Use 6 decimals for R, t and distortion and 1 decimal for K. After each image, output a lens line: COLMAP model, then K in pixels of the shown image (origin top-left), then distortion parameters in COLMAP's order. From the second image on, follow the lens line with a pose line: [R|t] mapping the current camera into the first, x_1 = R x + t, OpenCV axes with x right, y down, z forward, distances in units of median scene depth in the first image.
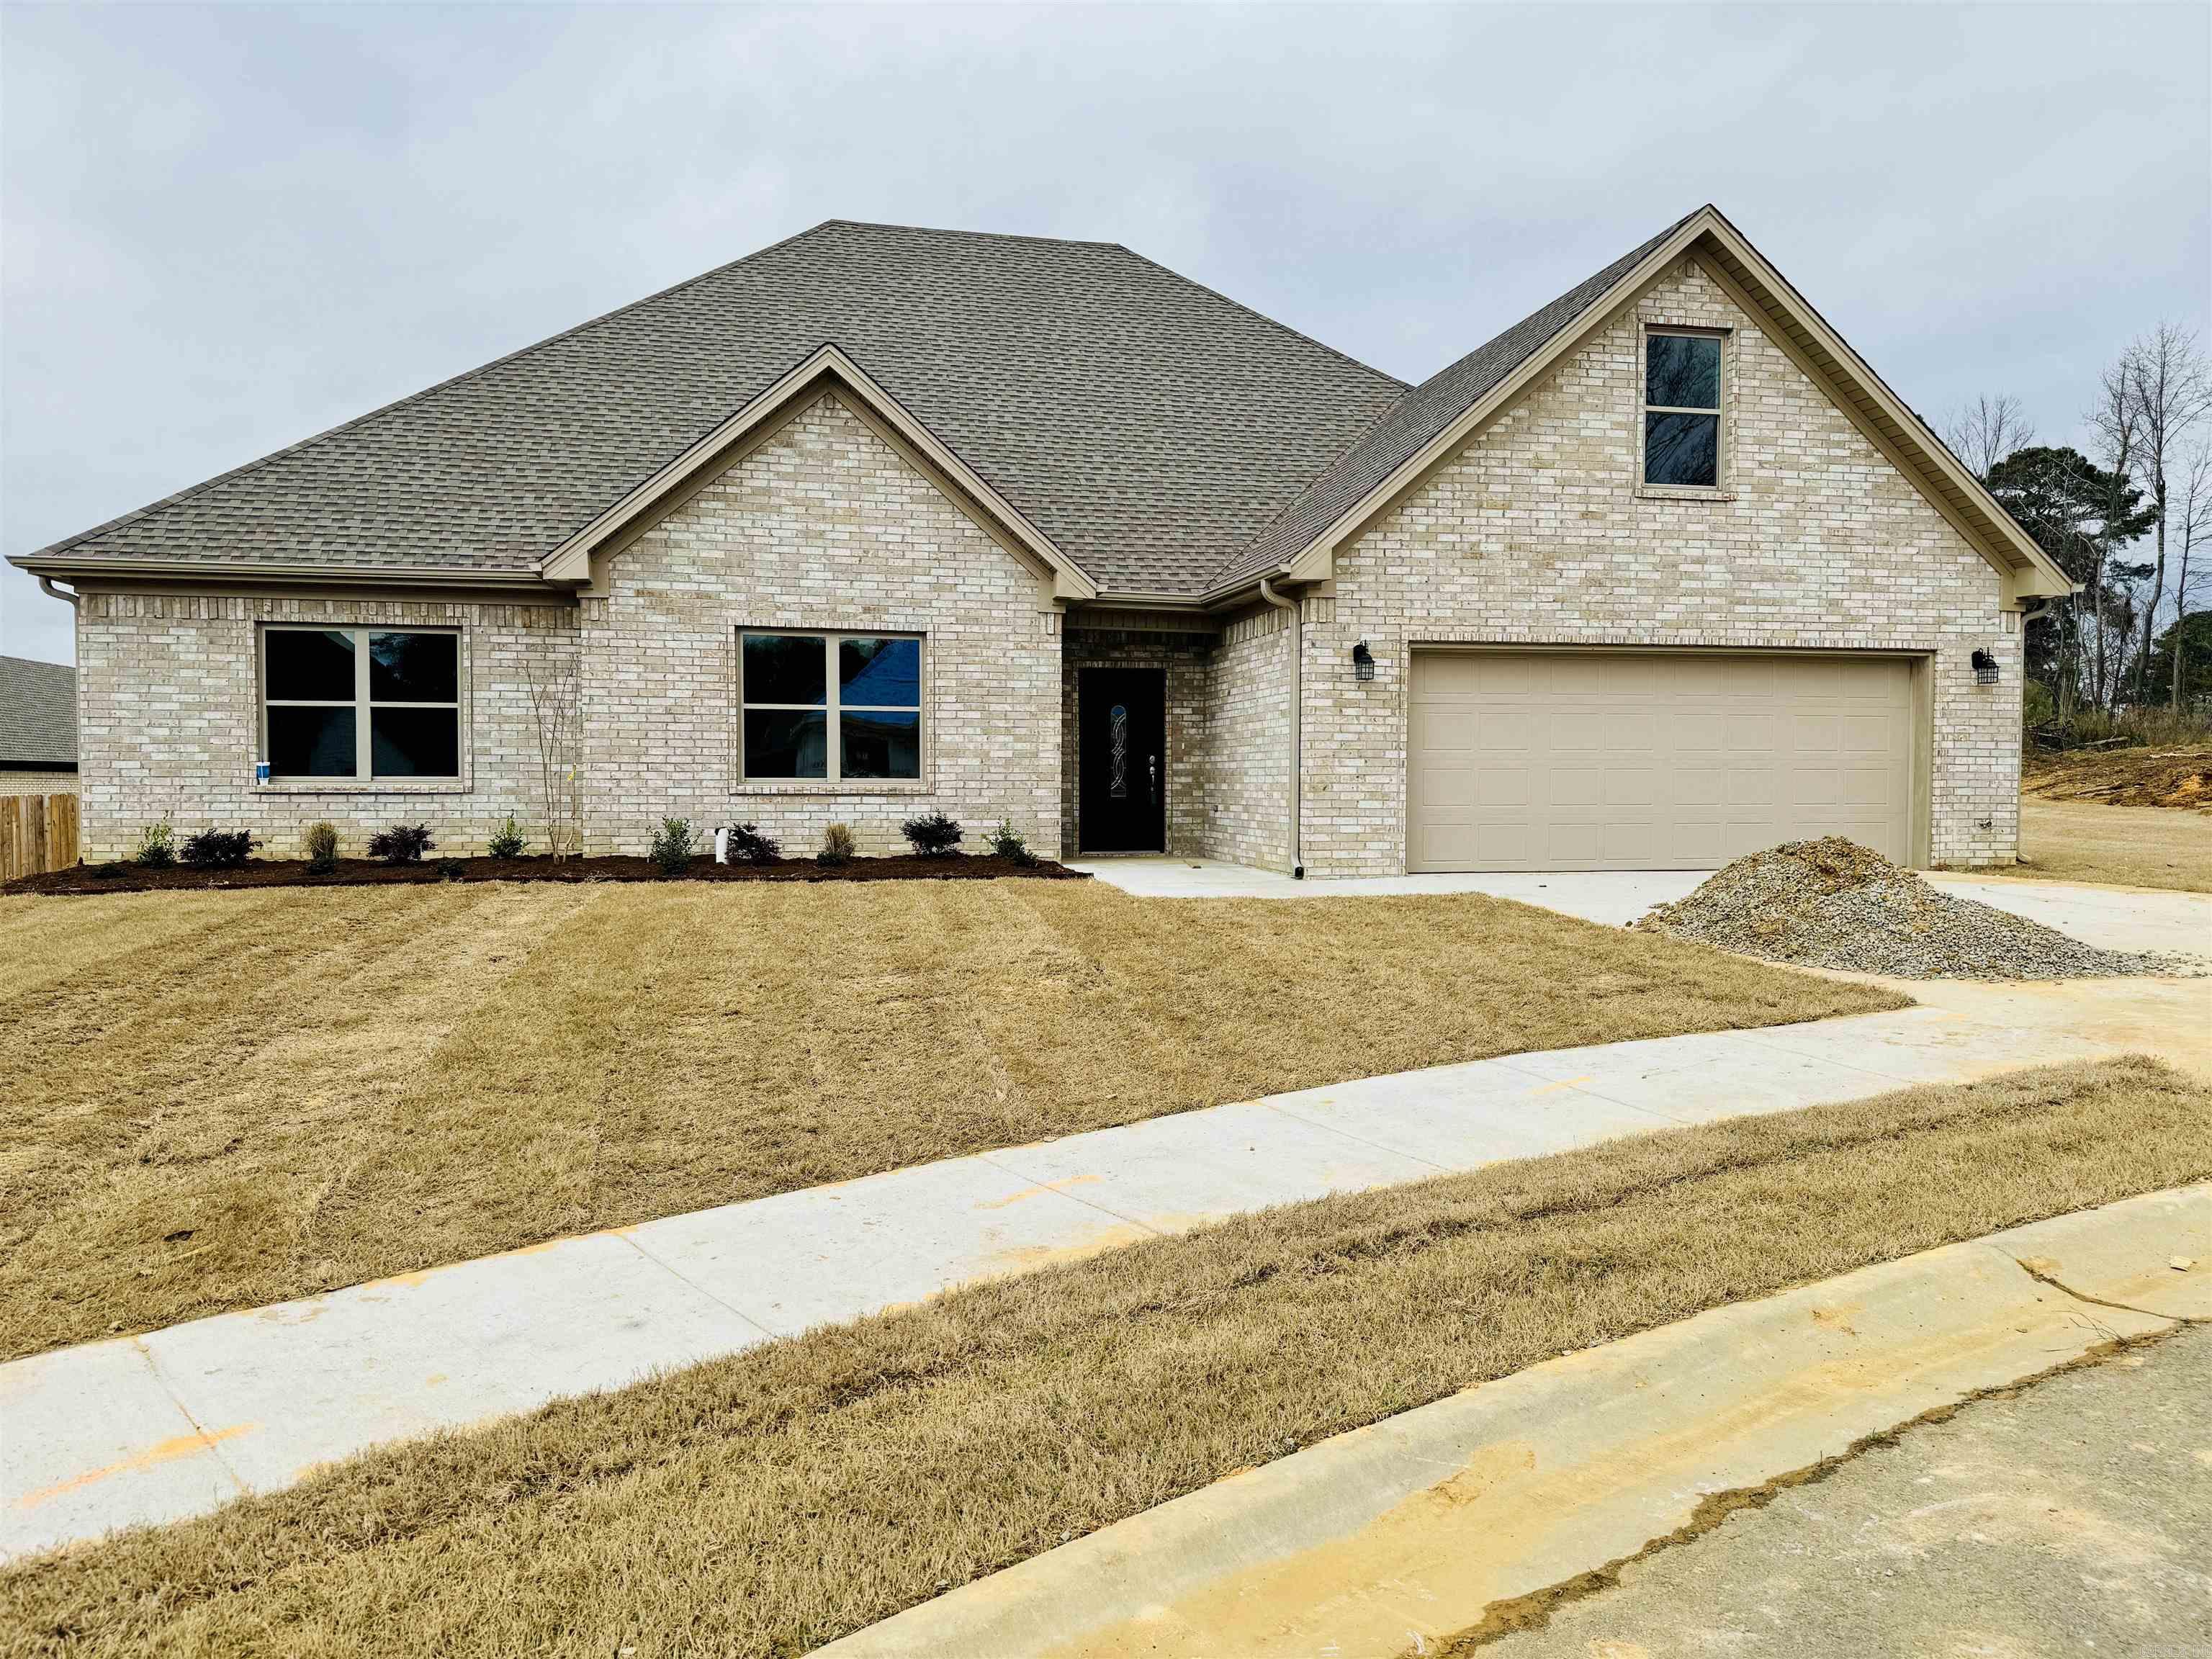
lens RADIAL K [[1546.7, 0, 1095.9], [0, 1546.7, 852.2], [0, 0, 1]] dist [0.091236, -0.113517]
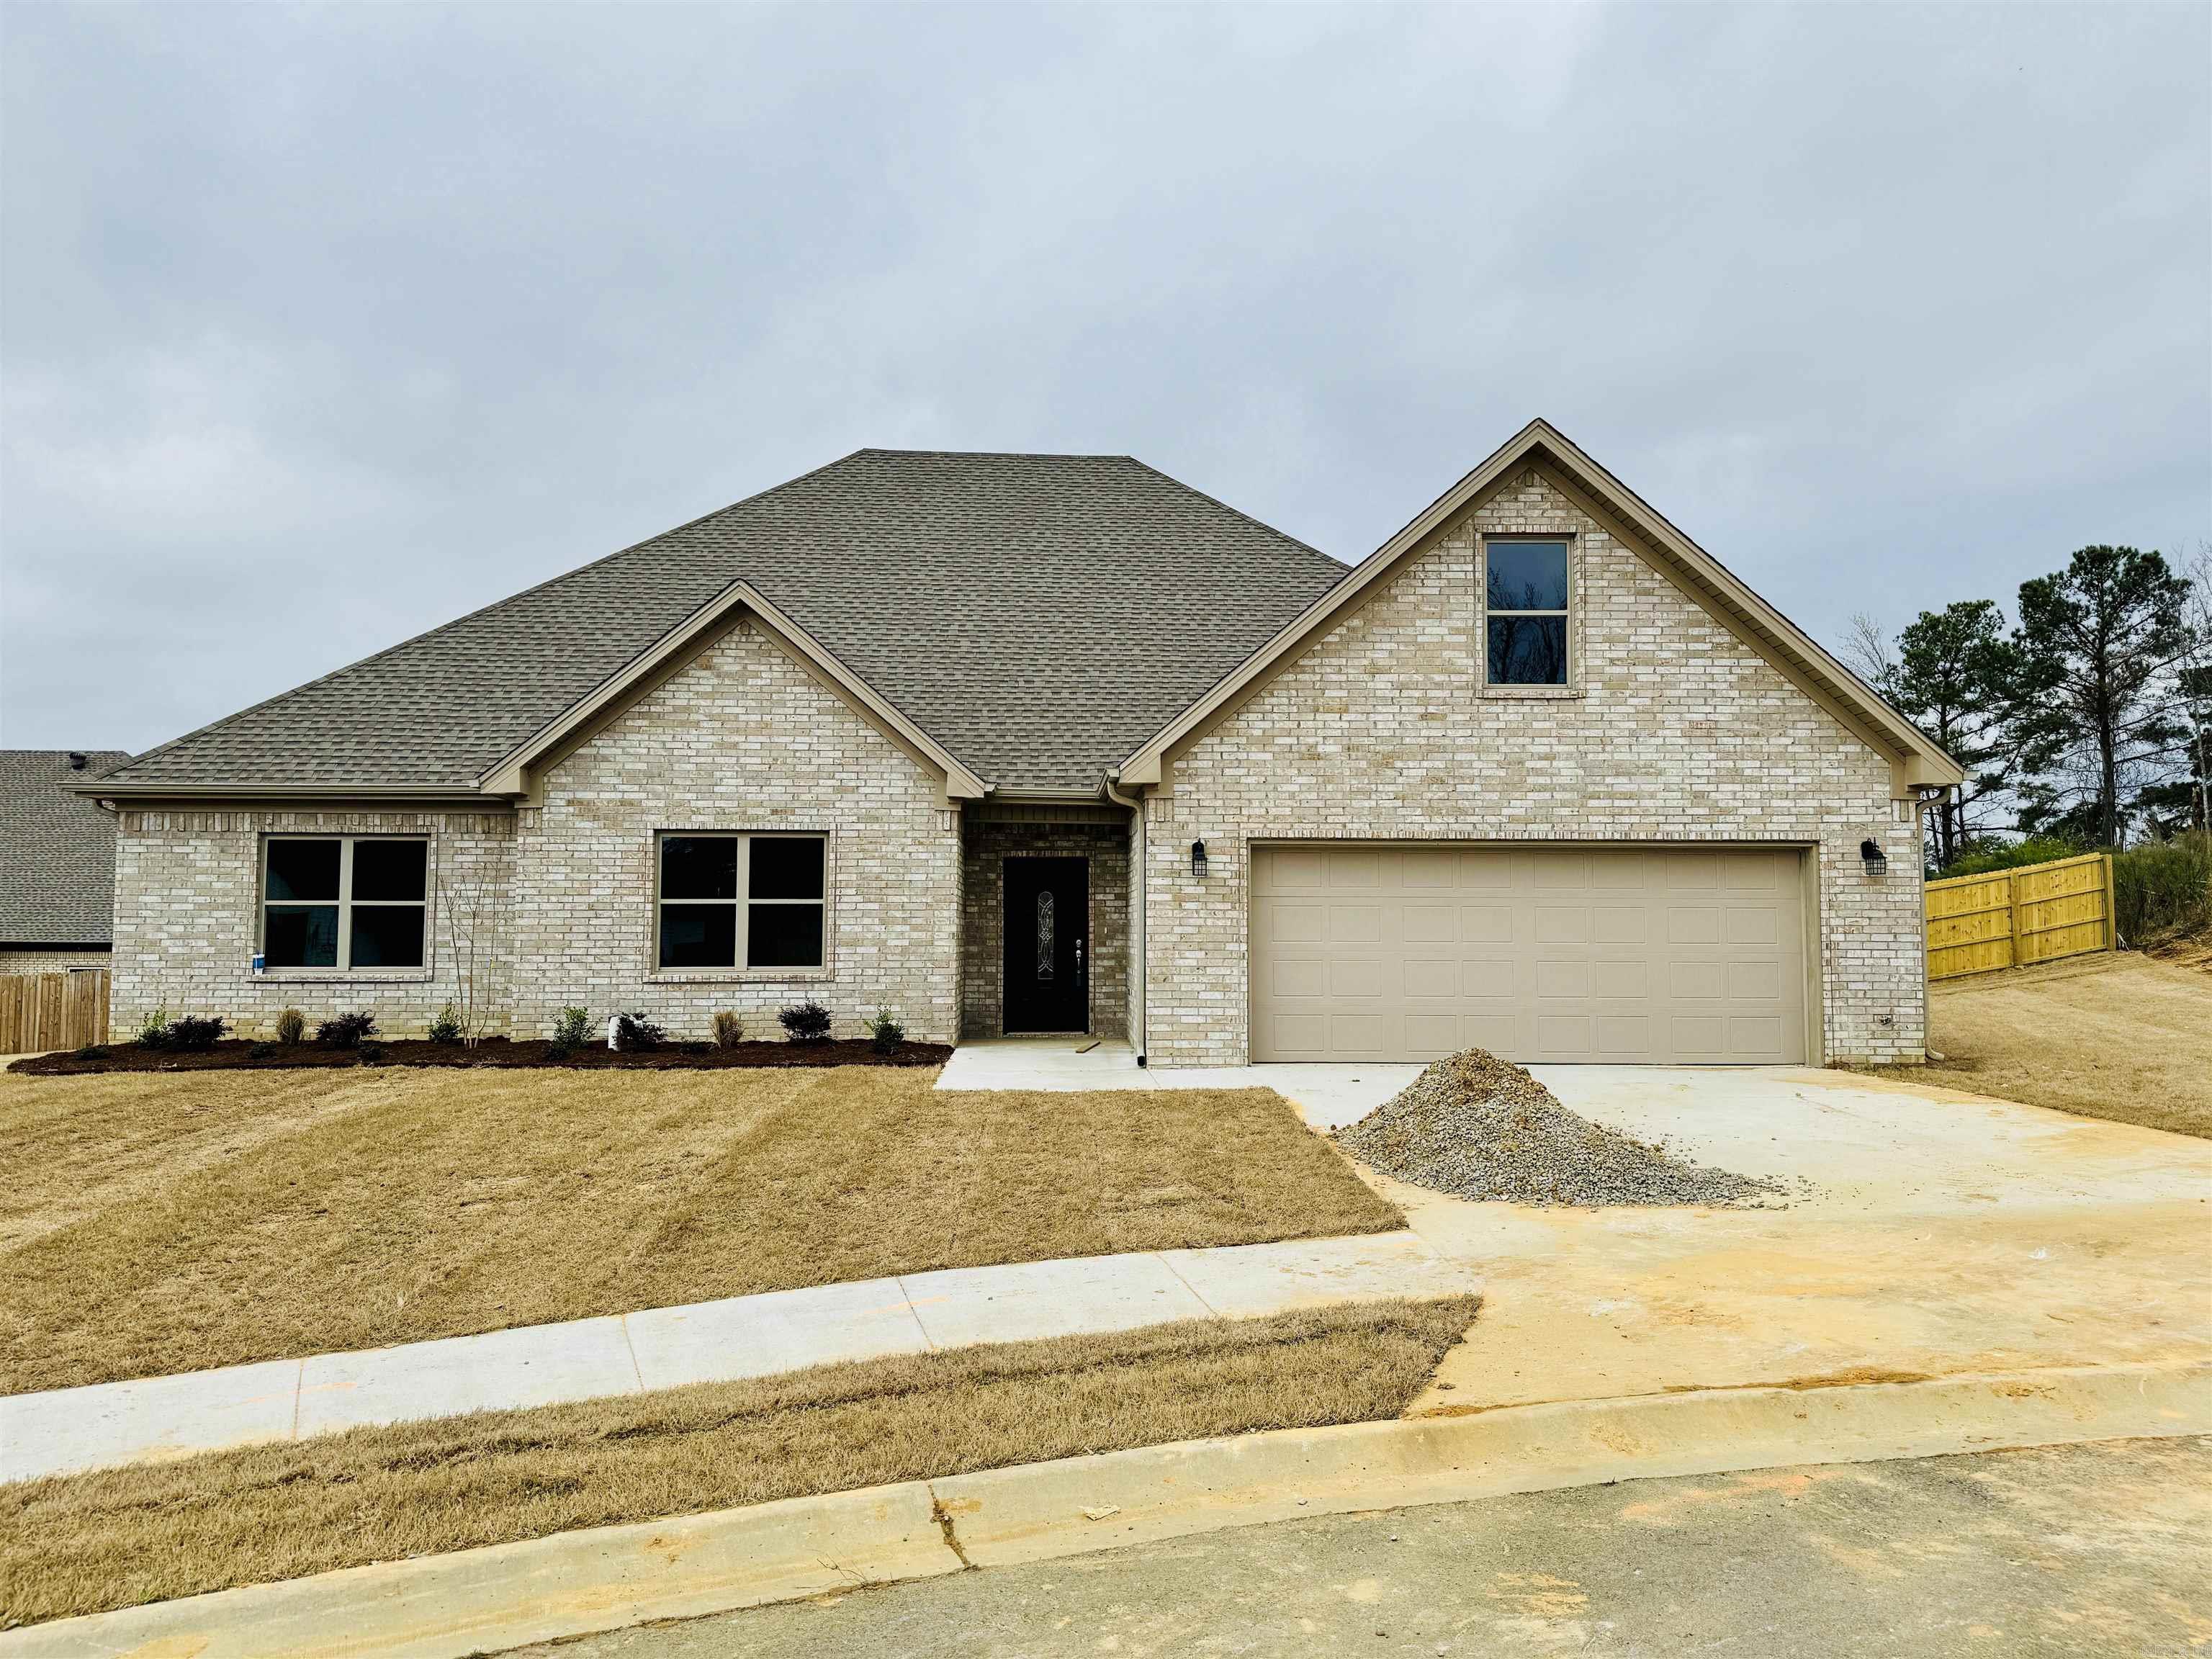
lens RADIAL K [[1546.7, 0, 1100.4], [0, 1546.7, 839.5], [0, 0, 1]] dist [0.091236, -0.113517]
pose [[0.986528, -0.010331, -0.163268, 0.262597], [-0.006757, 0.994579, -0.103761, -0.025921], [0.163455, 0.103467, 0.981110, -0.031805]]
